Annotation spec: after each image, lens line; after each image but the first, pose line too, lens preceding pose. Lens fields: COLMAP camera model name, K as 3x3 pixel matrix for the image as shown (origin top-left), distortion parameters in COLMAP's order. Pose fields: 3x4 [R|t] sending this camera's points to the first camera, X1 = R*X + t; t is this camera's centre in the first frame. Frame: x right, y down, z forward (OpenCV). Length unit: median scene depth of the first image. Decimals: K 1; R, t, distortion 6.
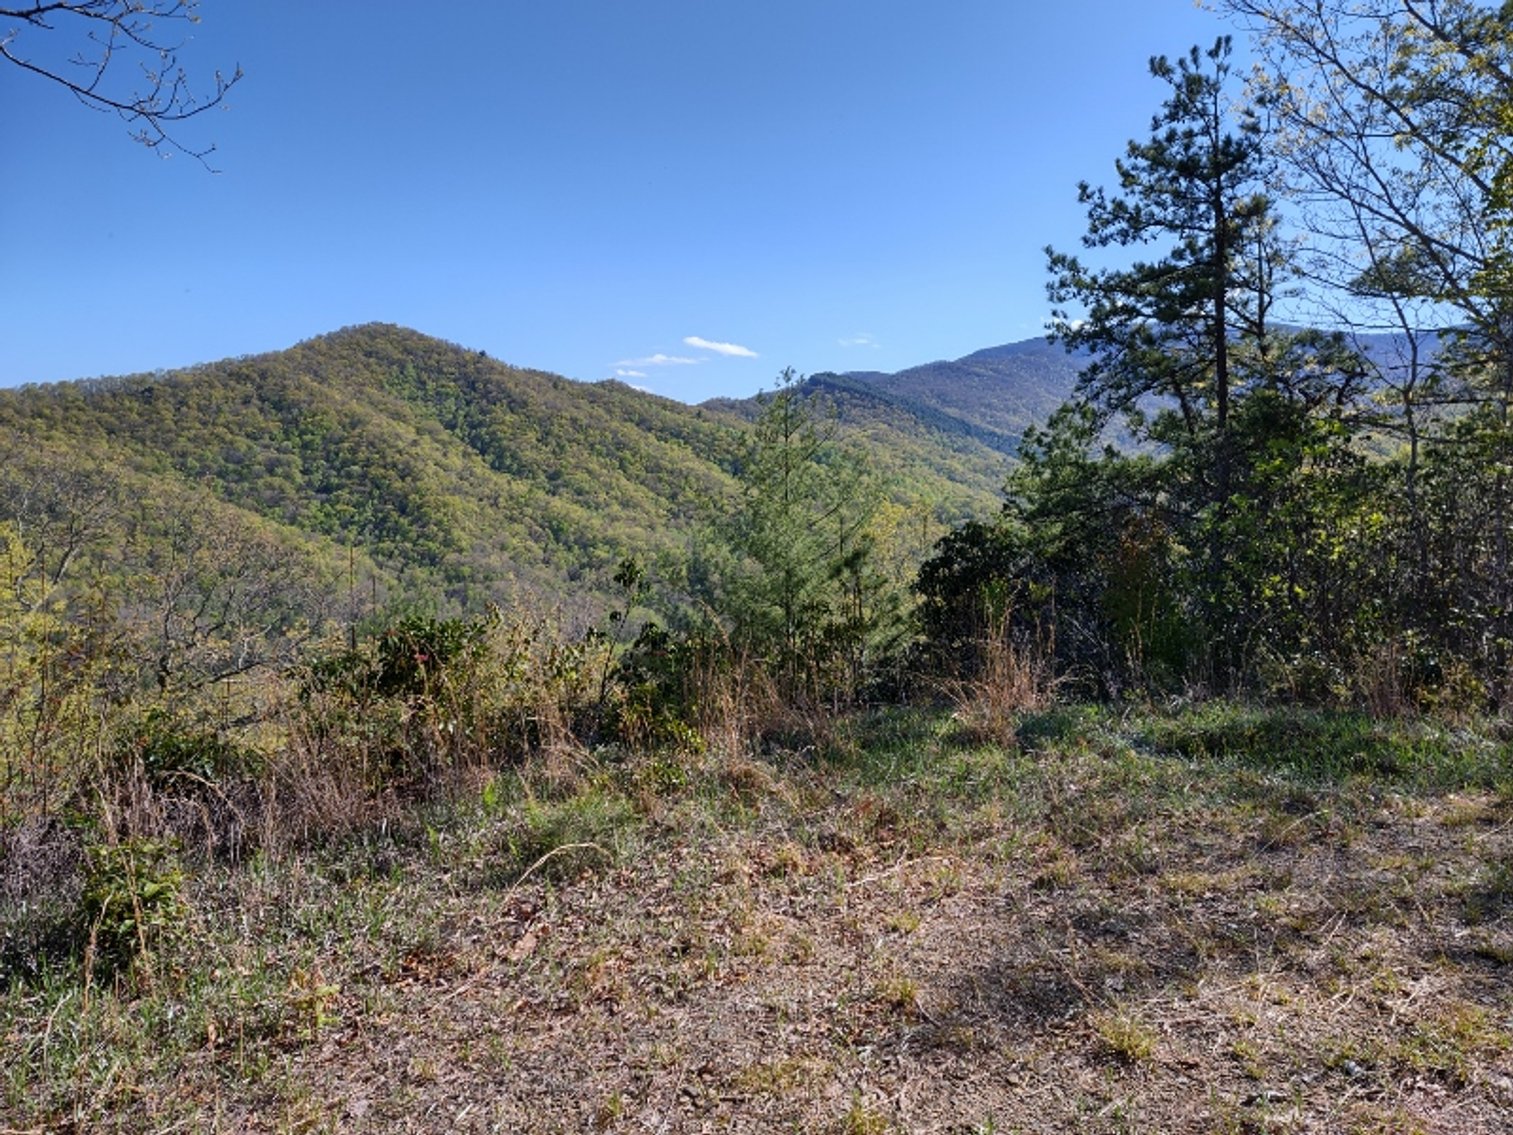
lens RADIAL K [[1089.2, 0, 774.7], [0, 1089.2, 579.3], [0, 0, 1]] dist [0.087616, -0.070611]
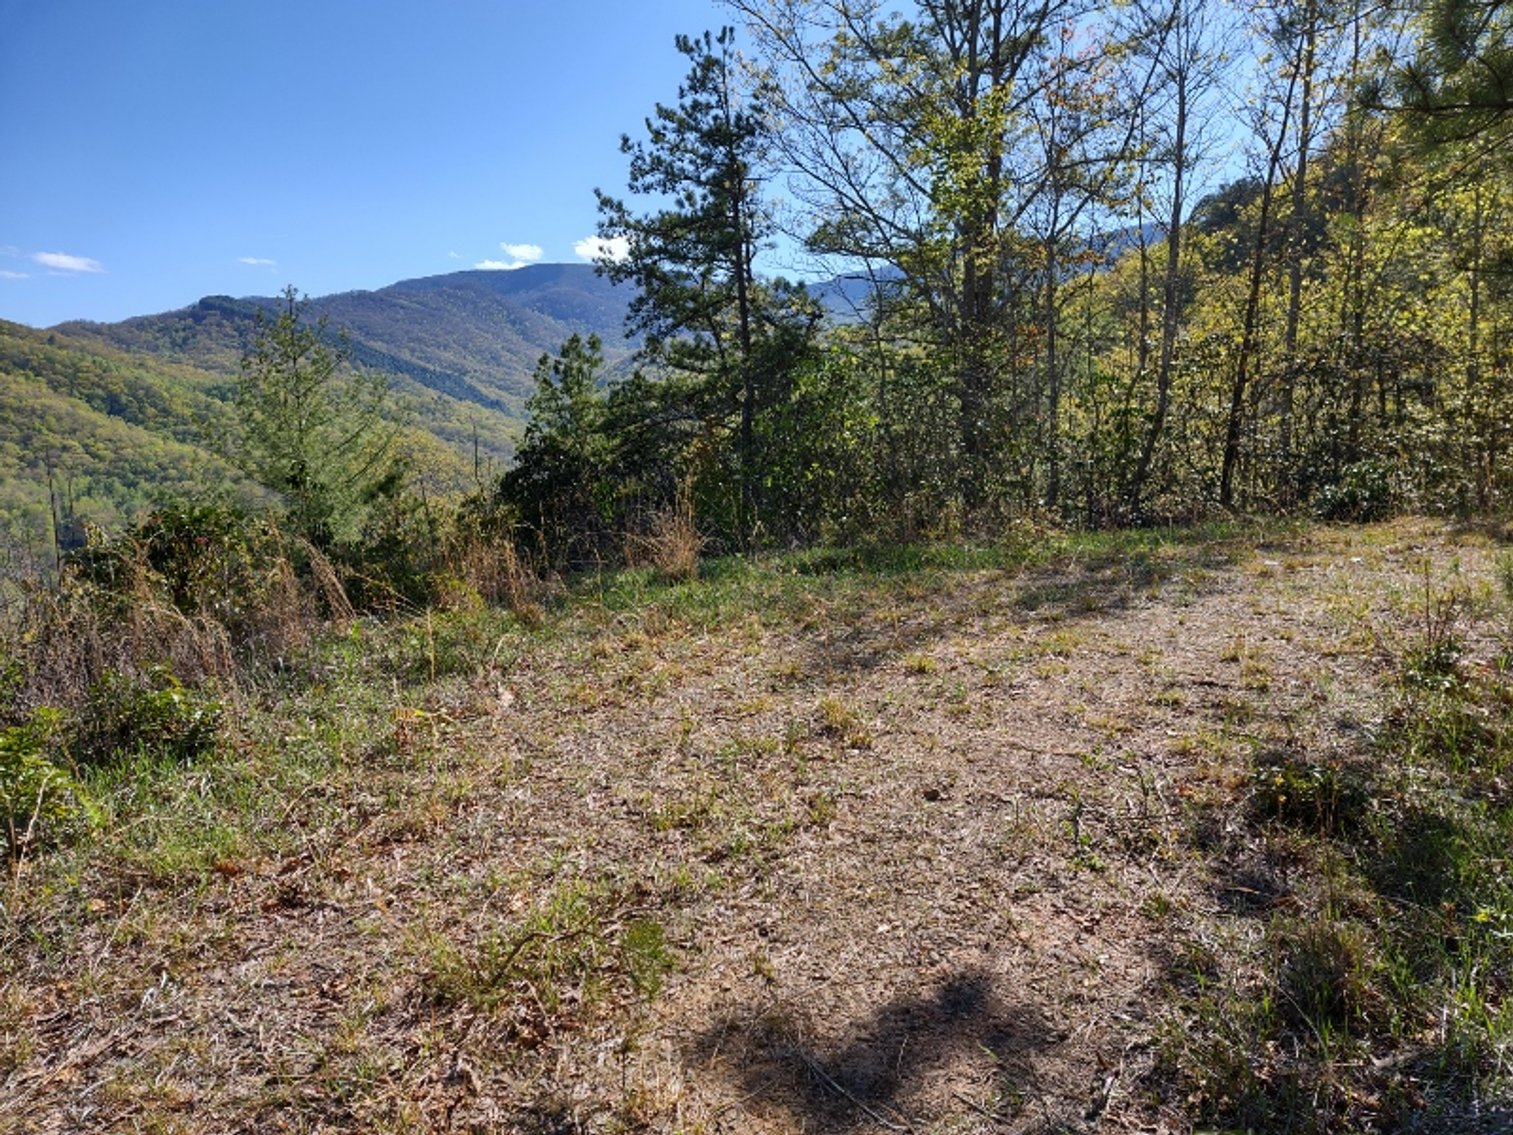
lens RADIAL K [[1089.2, 0, 773.0], [0, 1089.2, 573.7], [0, 0, 1]] dist [0.087616, -0.070611]
pose [[0.879494, -0.078988, 0.469308, -0.157984], [0.055192, 0.996405, 0.064270, 0.030967], [-0.472698, -0.030623, 0.880692, -0.099573]]
